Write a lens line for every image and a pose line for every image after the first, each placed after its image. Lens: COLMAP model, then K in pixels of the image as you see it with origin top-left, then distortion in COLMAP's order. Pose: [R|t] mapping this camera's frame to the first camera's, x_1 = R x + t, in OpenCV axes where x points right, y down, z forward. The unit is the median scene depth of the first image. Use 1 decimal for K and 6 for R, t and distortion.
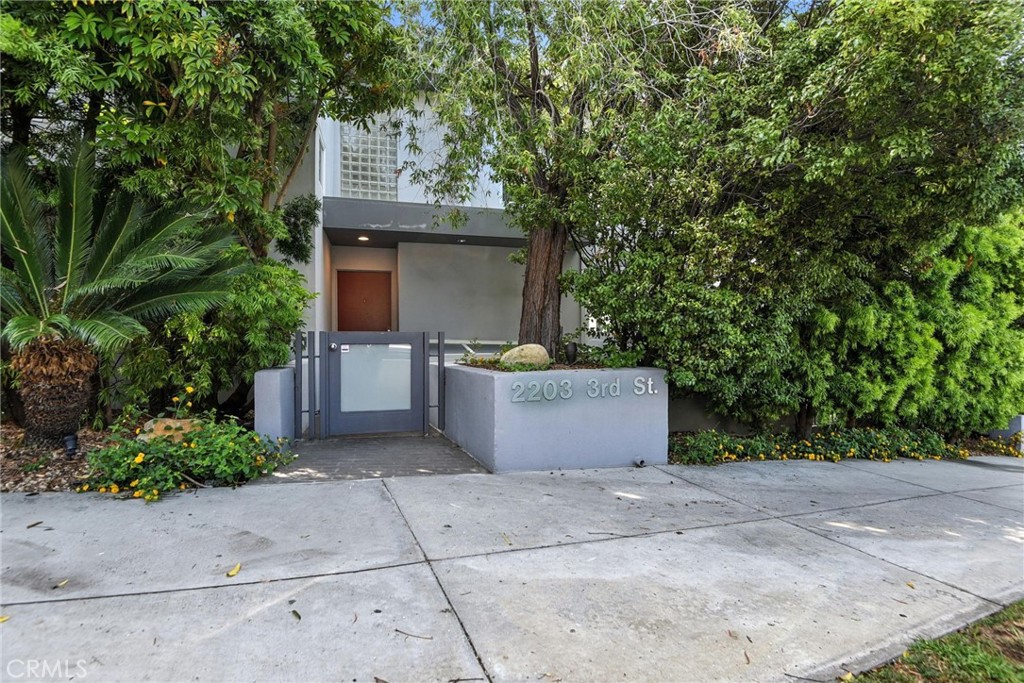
lens RADIAL K [[482.2, 0, 517.5], [0, 482.2, 337.3], [0, 0, 1]] dist [-0.033118, -0.000487]
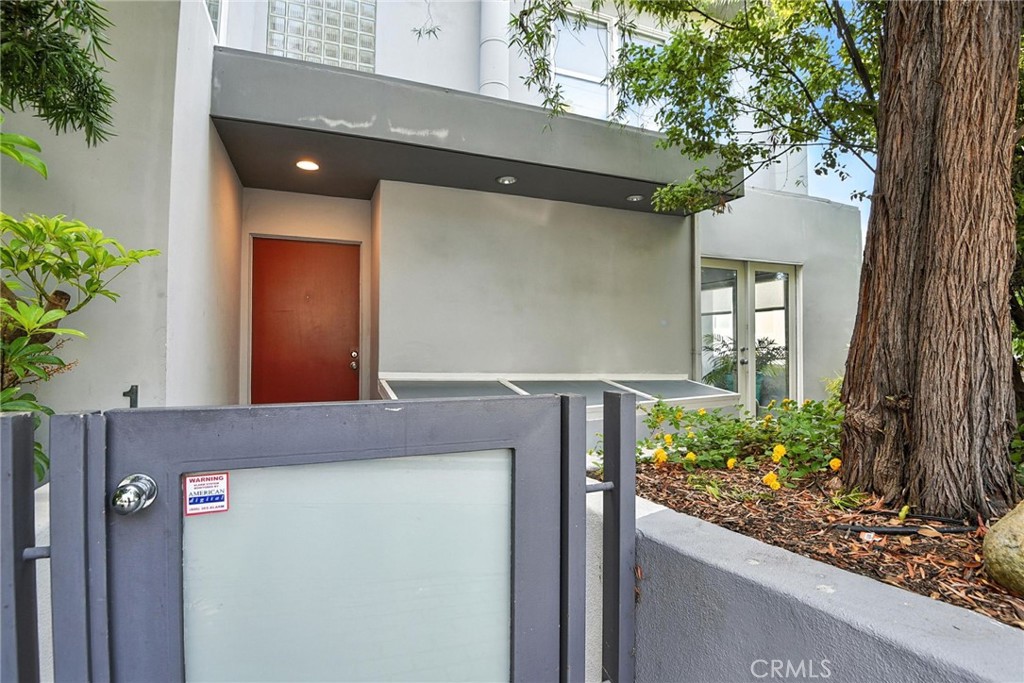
lens RADIAL K [[482.2, 0, 517.5], [0, 482.2, 337.3], [0, 0, 1]] dist [-0.033118, -0.000487]
pose [[0.994375, 0.006968, 0.105689, -0.164385], [-0.005467, 0.999880, -0.014482, -0.027488], [-0.105777, 0.013822, 0.994294, 0.514547]]
